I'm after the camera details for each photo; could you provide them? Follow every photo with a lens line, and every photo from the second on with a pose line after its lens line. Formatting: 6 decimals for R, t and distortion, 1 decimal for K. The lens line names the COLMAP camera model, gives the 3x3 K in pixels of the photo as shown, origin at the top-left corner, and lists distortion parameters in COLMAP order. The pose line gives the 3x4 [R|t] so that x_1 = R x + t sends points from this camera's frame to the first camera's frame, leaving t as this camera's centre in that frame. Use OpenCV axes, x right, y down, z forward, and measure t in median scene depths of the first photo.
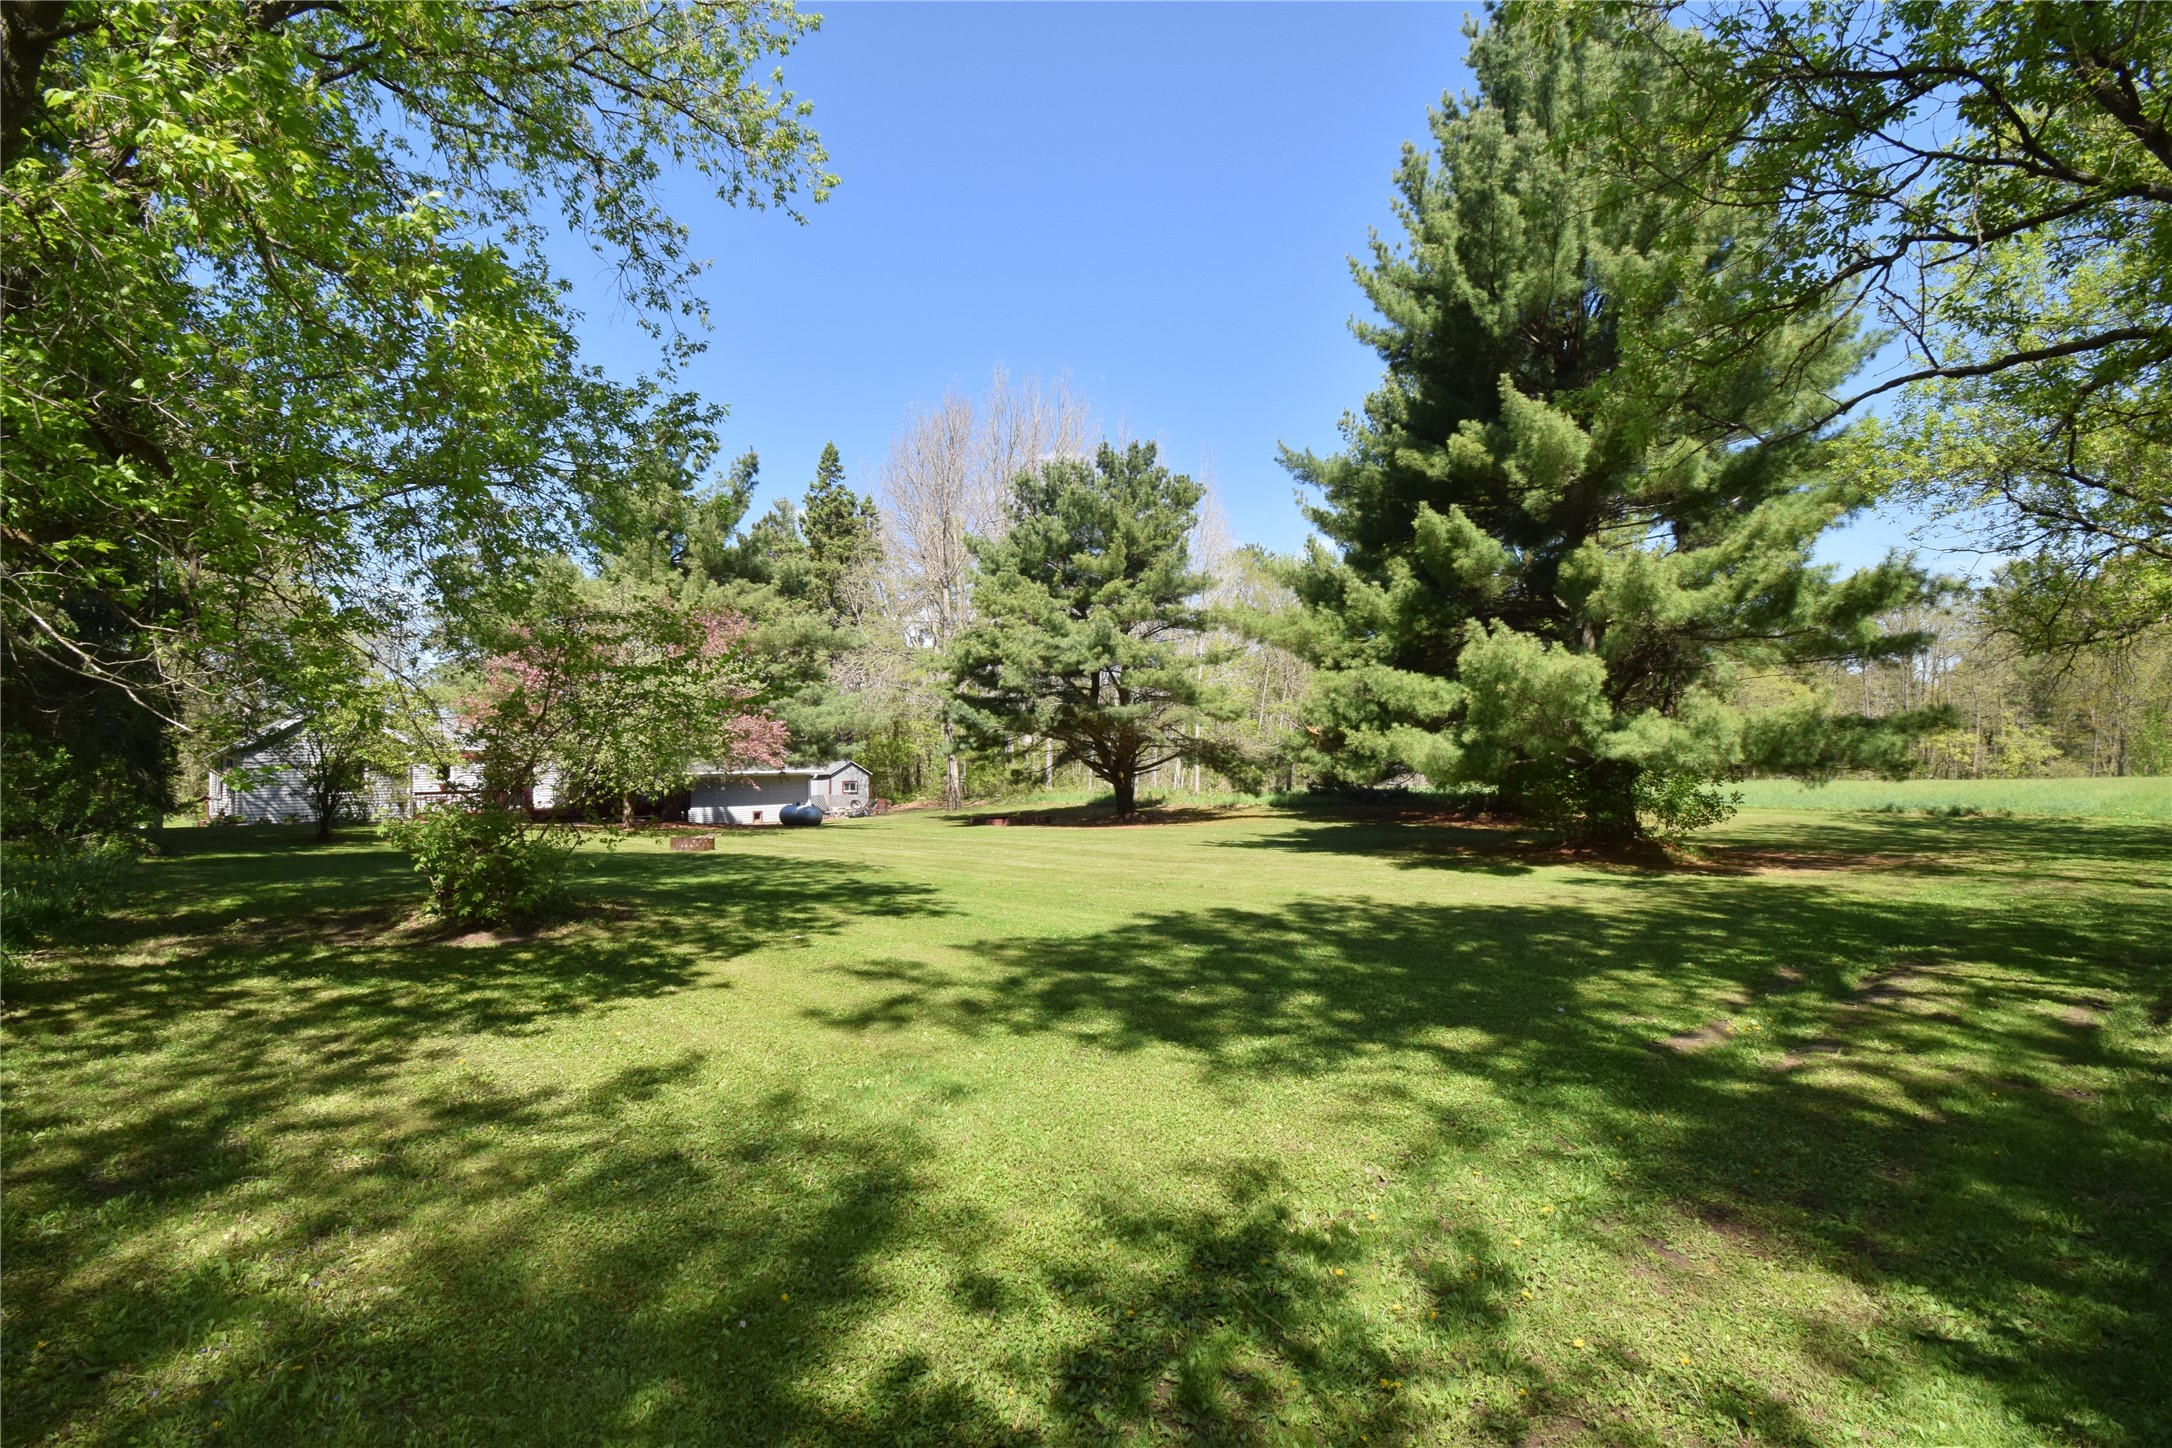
lens RADIAL K [[1021.6, 0, 1086.0], [0, 1021.6, 724.0], [0, 0, 1]] dist [0.030798, -0.028584]
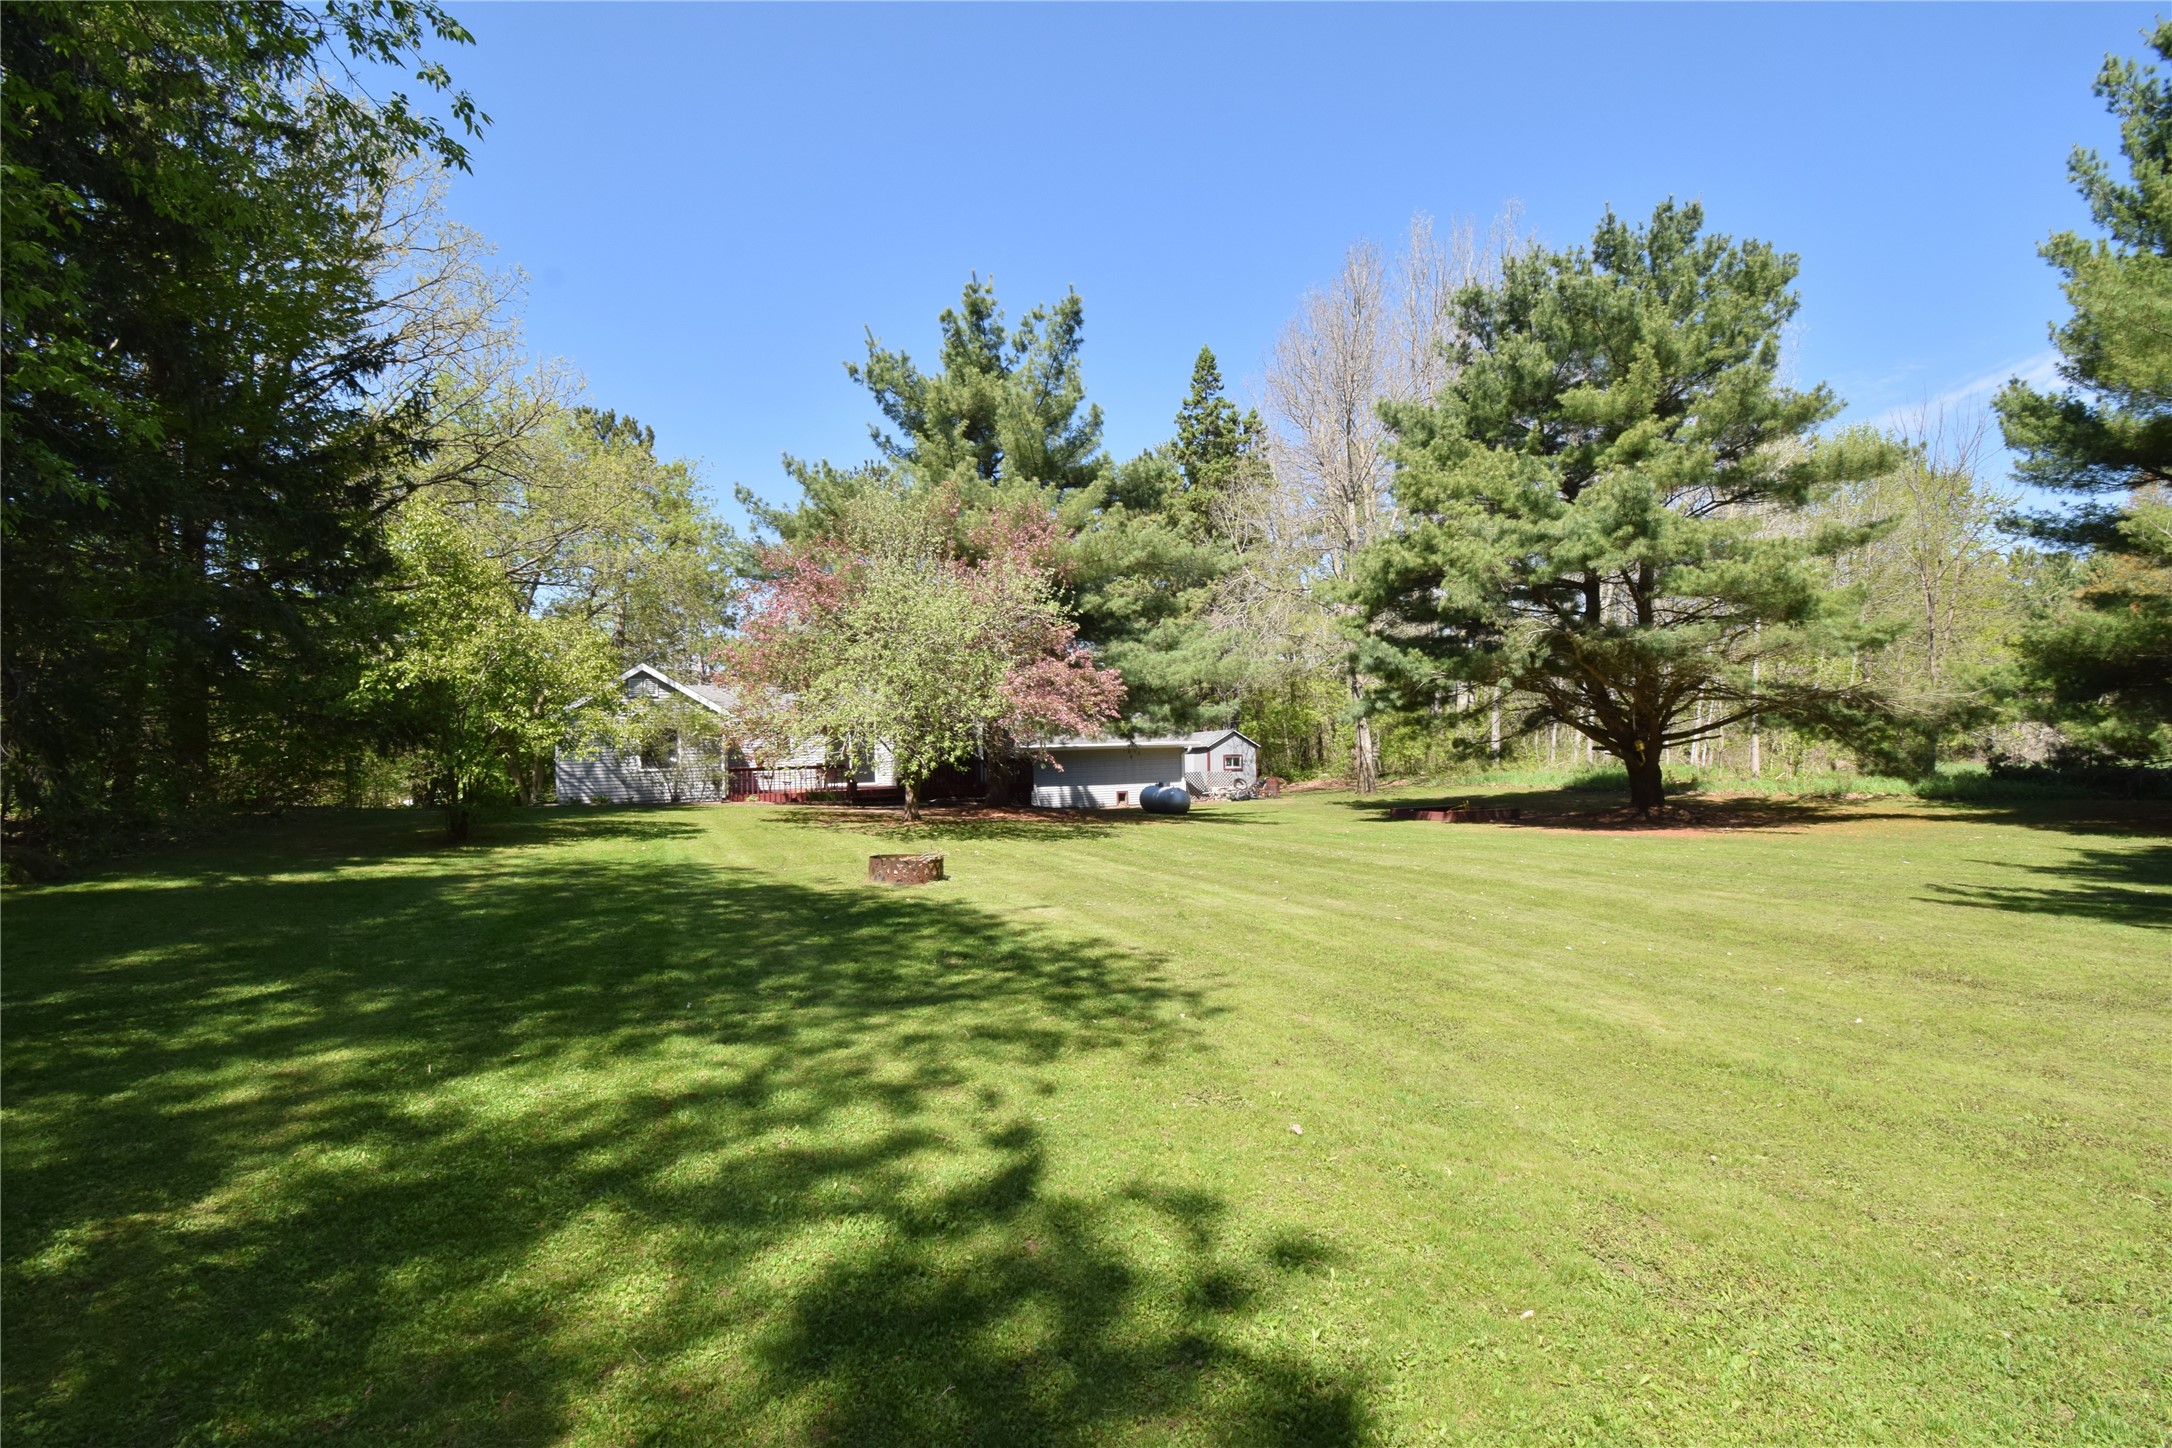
lens RADIAL K [[1021.6, 0, 1086.0], [0, 1021.6, 724.0], [0, 0, 1]] dist [0.030798, -0.028584]
pose [[0.924797, -0.012914, -0.380241, -0.042585], [0.023174, 0.999480, 0.022417, 0.014585], [0.379753, -0.029542, 0.924616, 0.290303]]
